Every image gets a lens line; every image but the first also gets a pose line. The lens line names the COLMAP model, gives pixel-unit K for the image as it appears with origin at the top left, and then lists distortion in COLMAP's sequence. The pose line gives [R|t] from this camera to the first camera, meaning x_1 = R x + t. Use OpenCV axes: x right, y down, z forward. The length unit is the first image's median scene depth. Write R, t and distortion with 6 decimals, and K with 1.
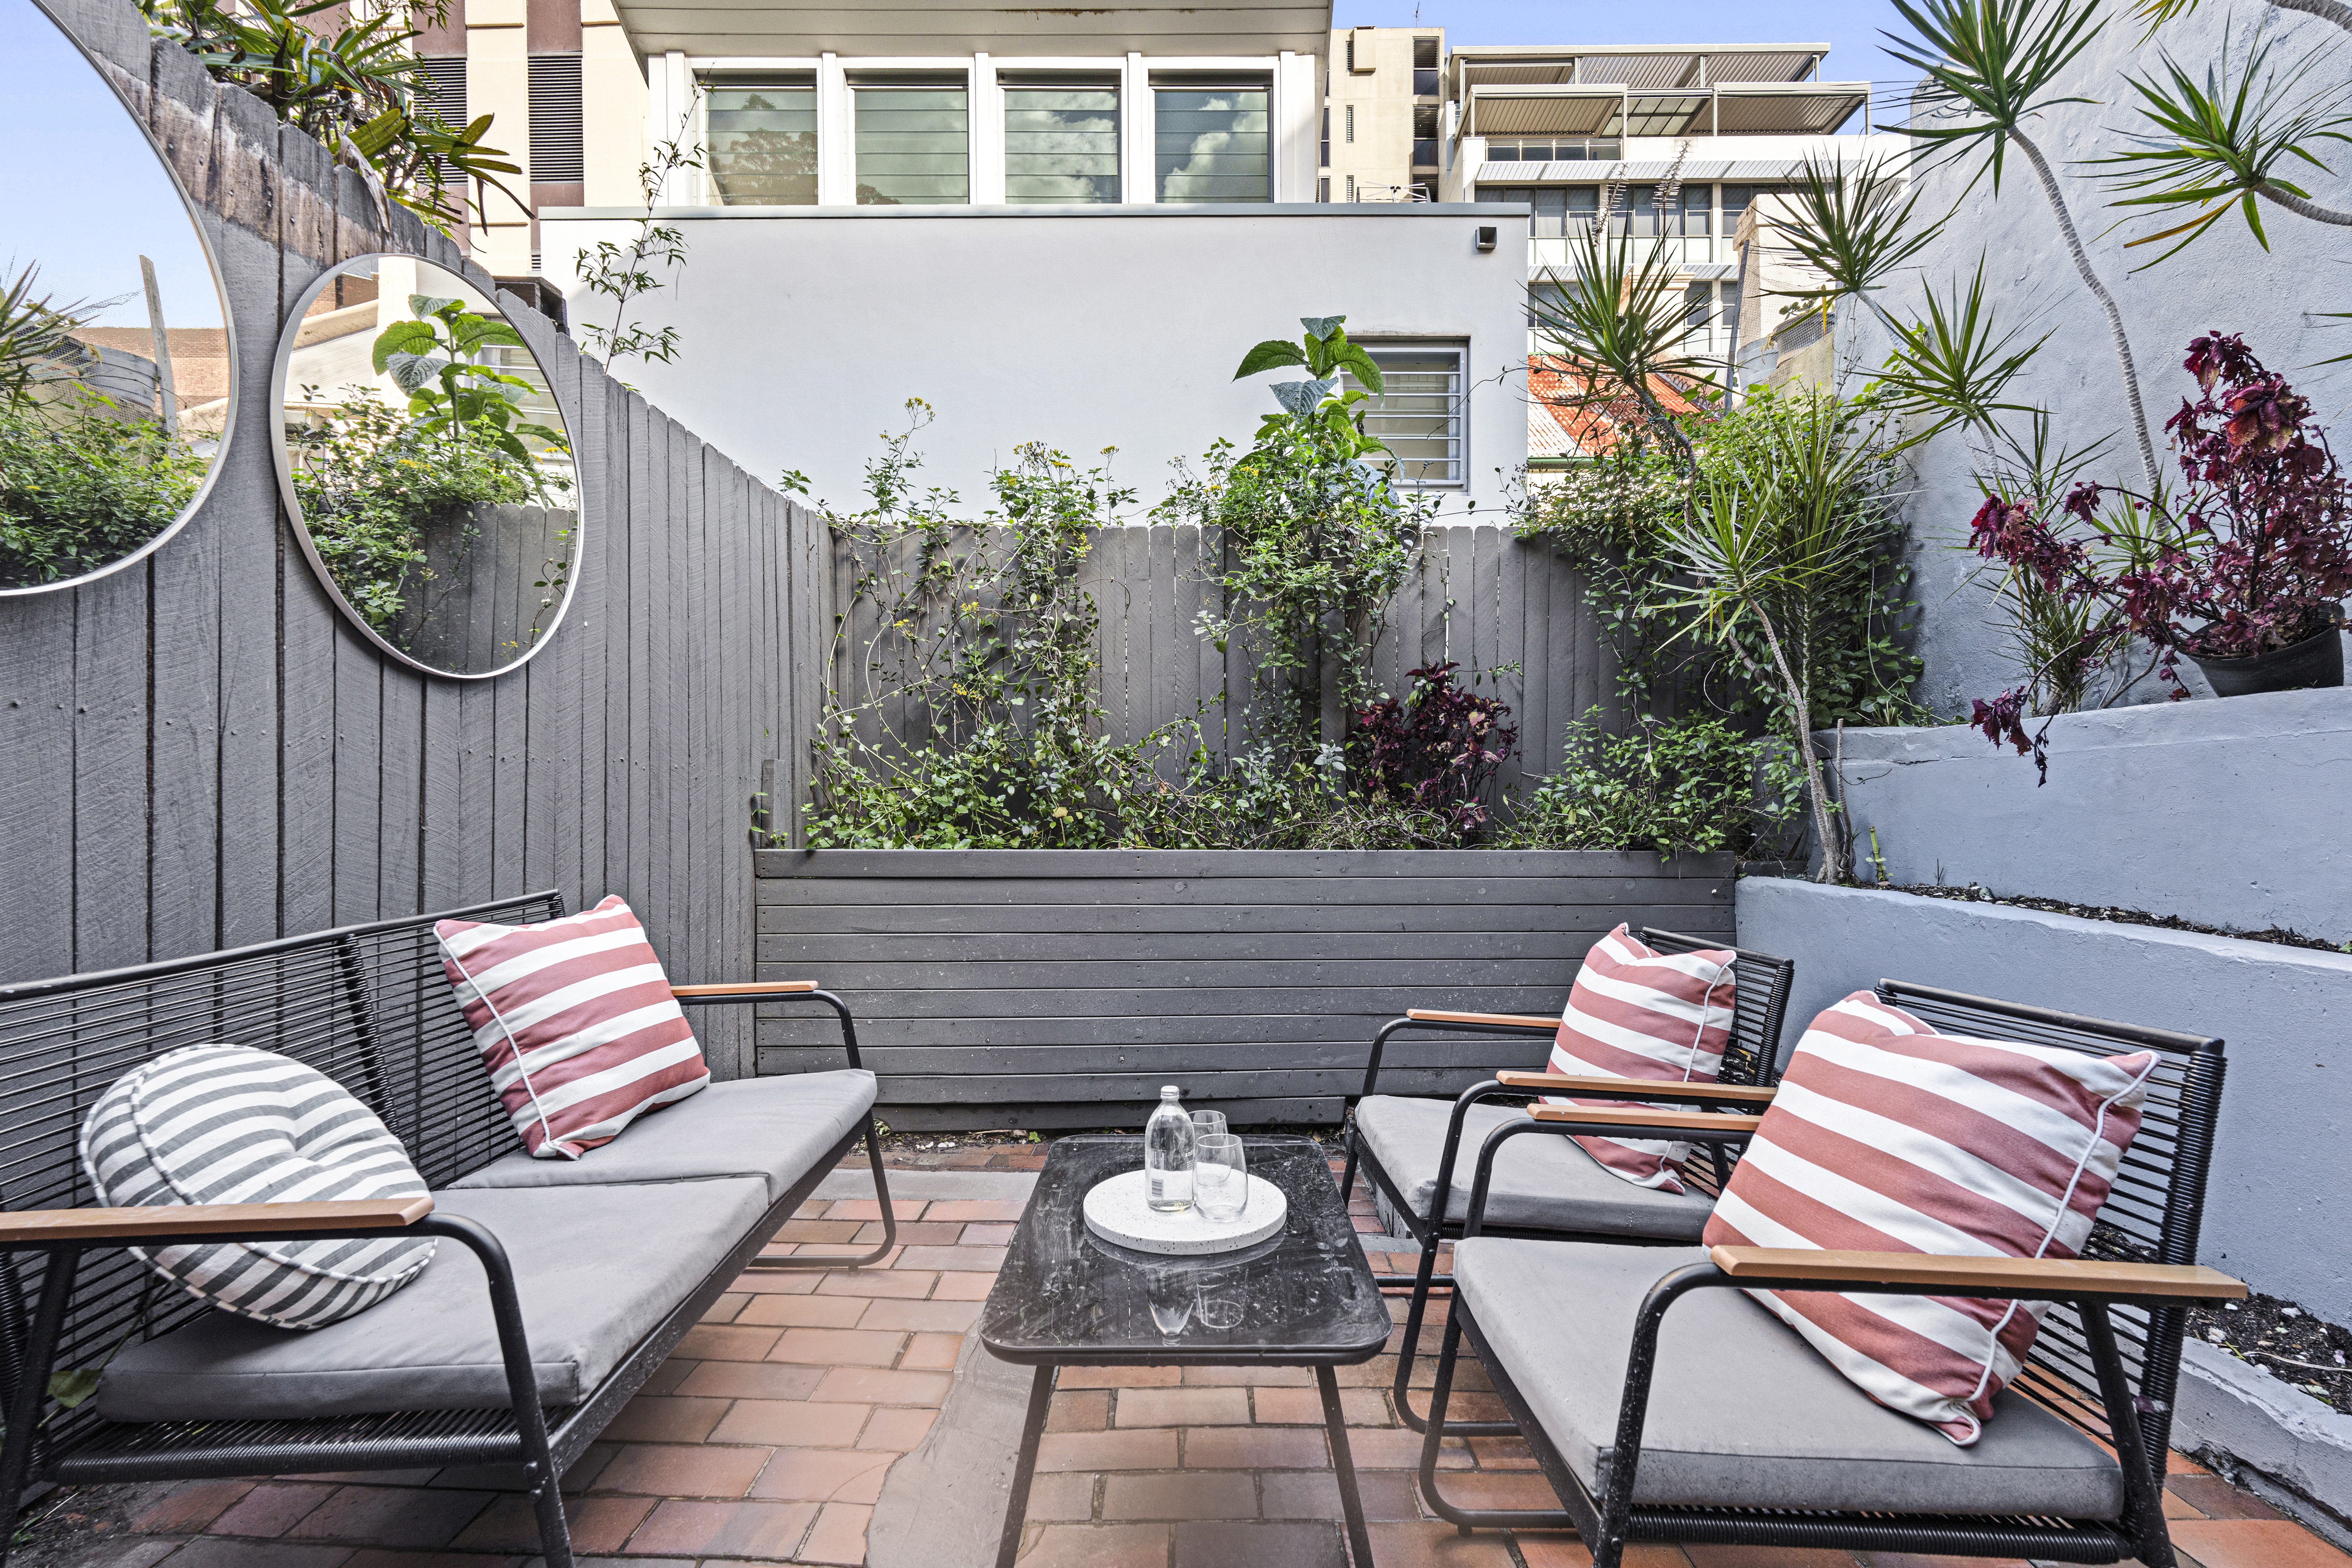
lens RADIAL K [[1049.3, 0, 1167.9], [0, 1049.3, 762.3], [0, 0, 1]] dist [0.001234, -0.000614]
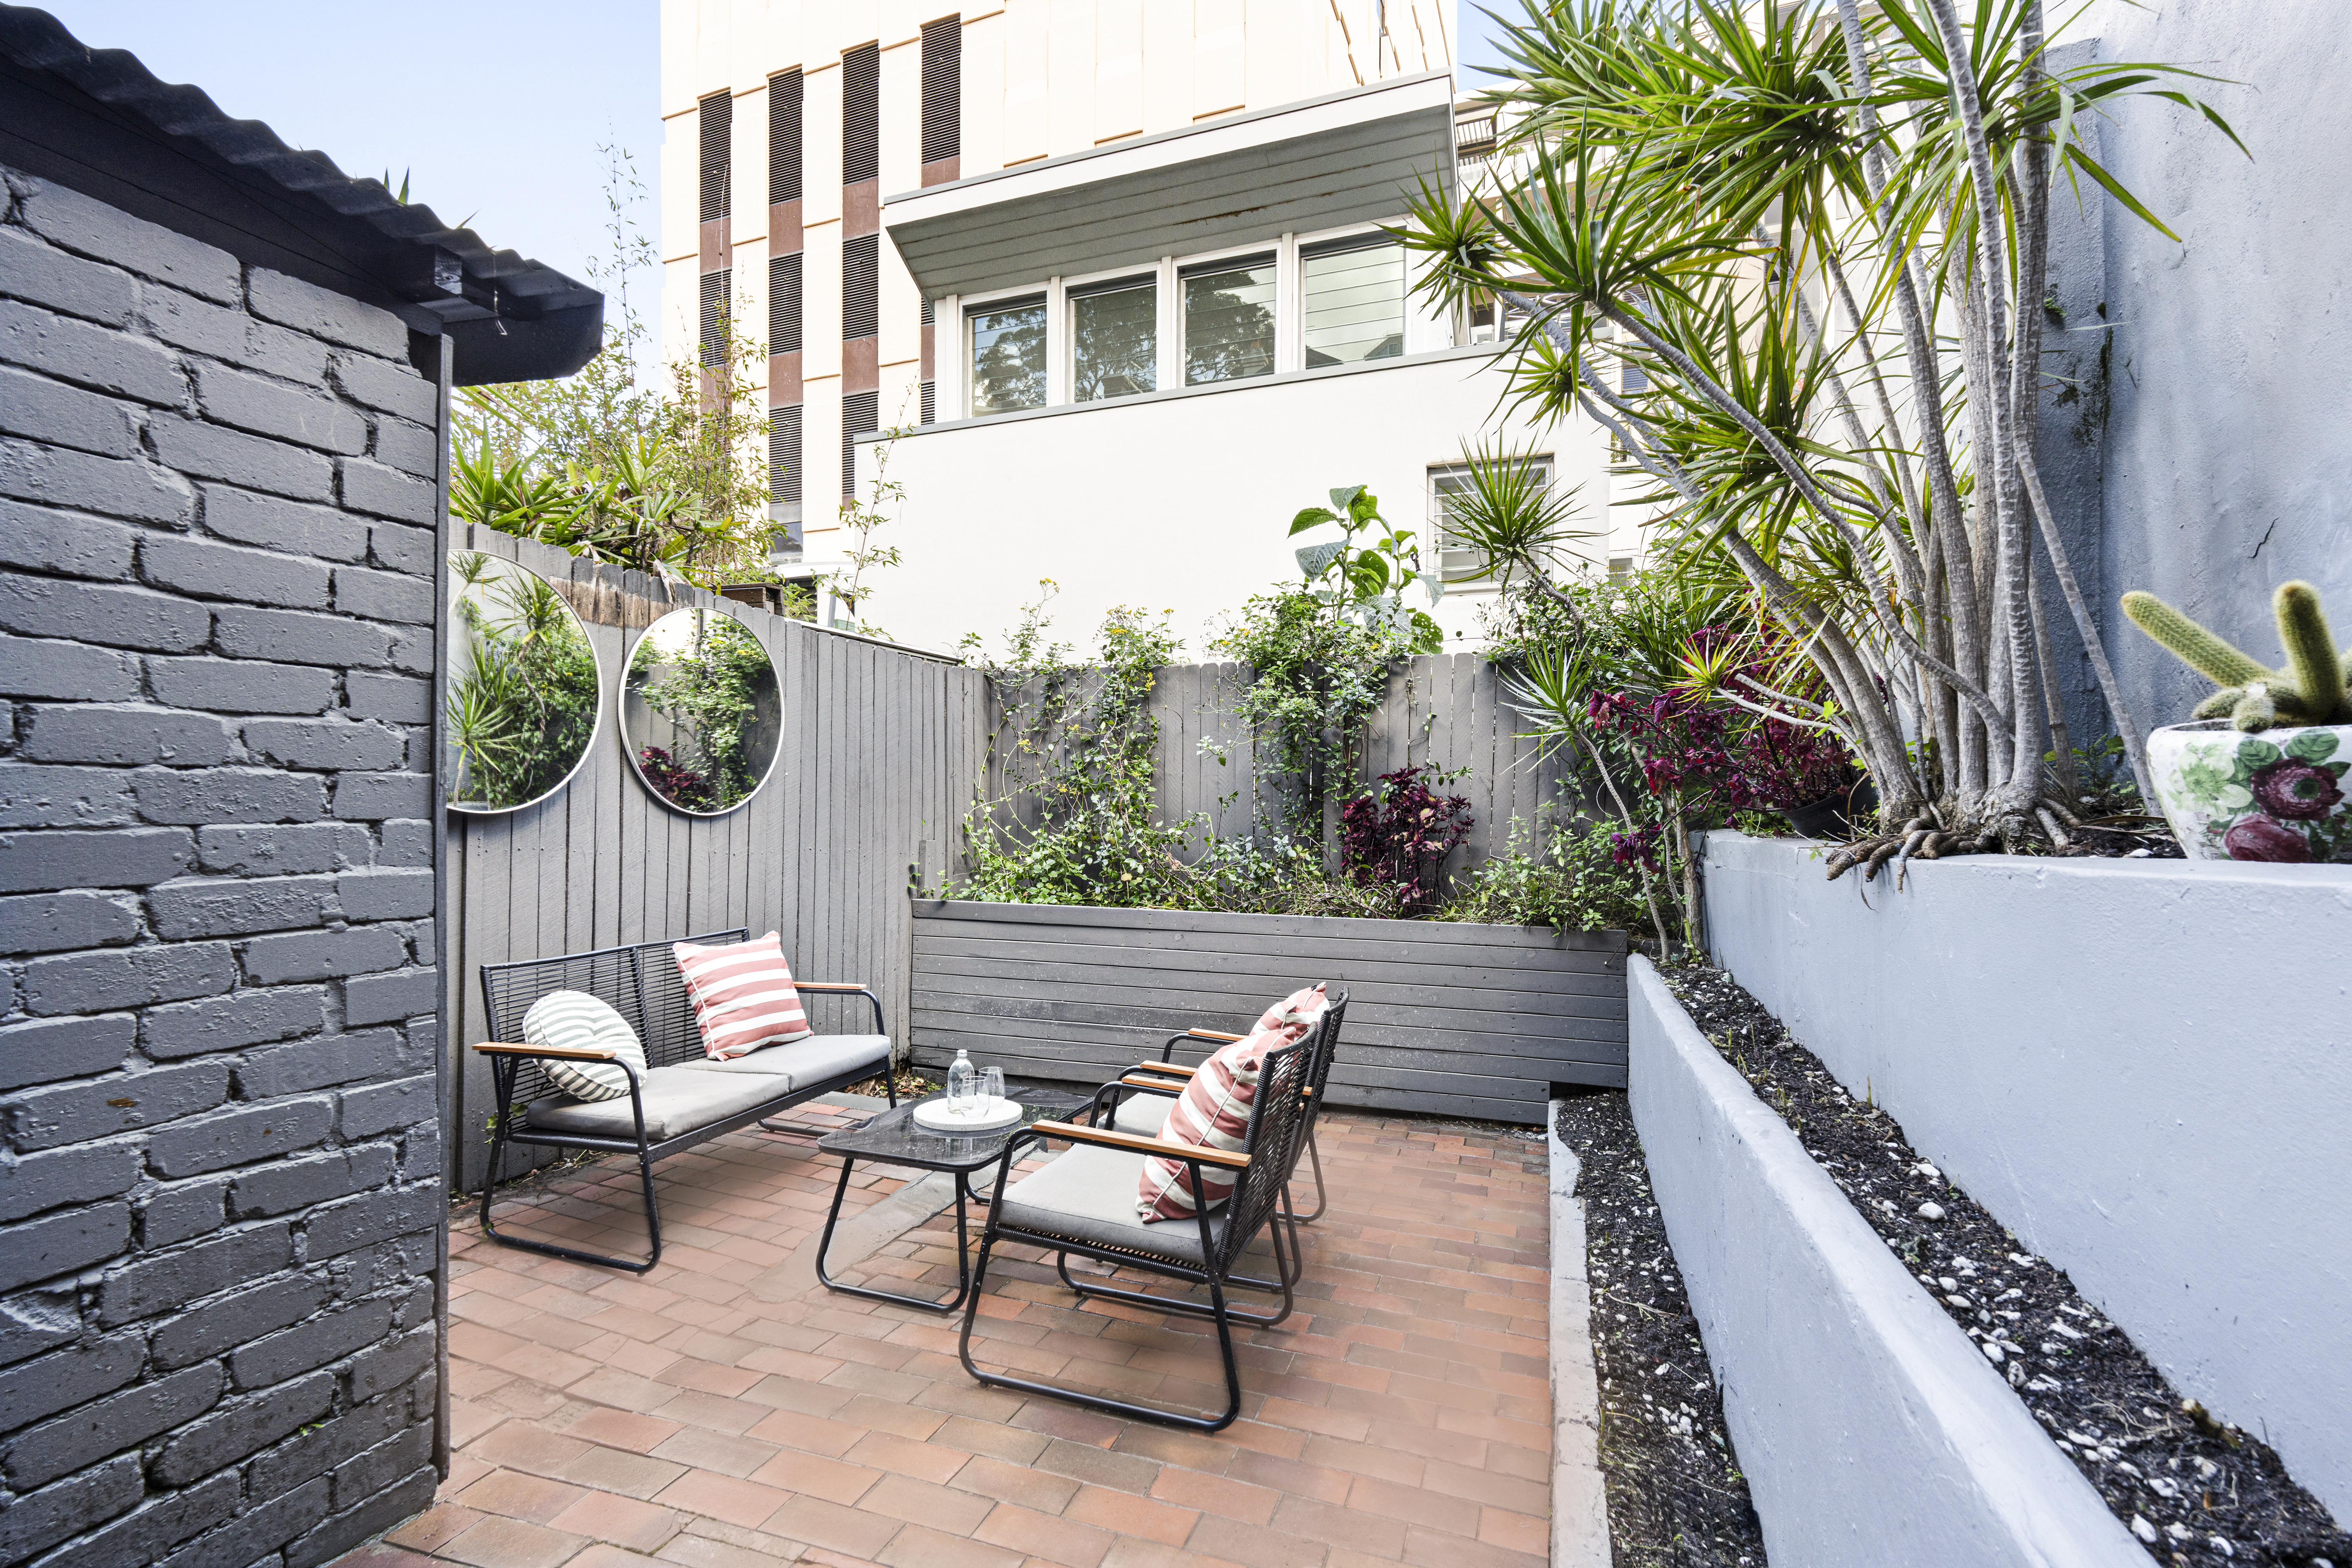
lens RADIAL K [[1049.3, 0, 1167.9], [0, 1049.3, 762.3], [0, 0, 1]] dist [0.001234, -0.000614]
pose [[0.942932, -0.005510, -0.332941, 0.767620], [-0.002195, 0.999738, -0.022762, -0.135576], [0.332979, 0.022194, 0.942673, -0.545104]]
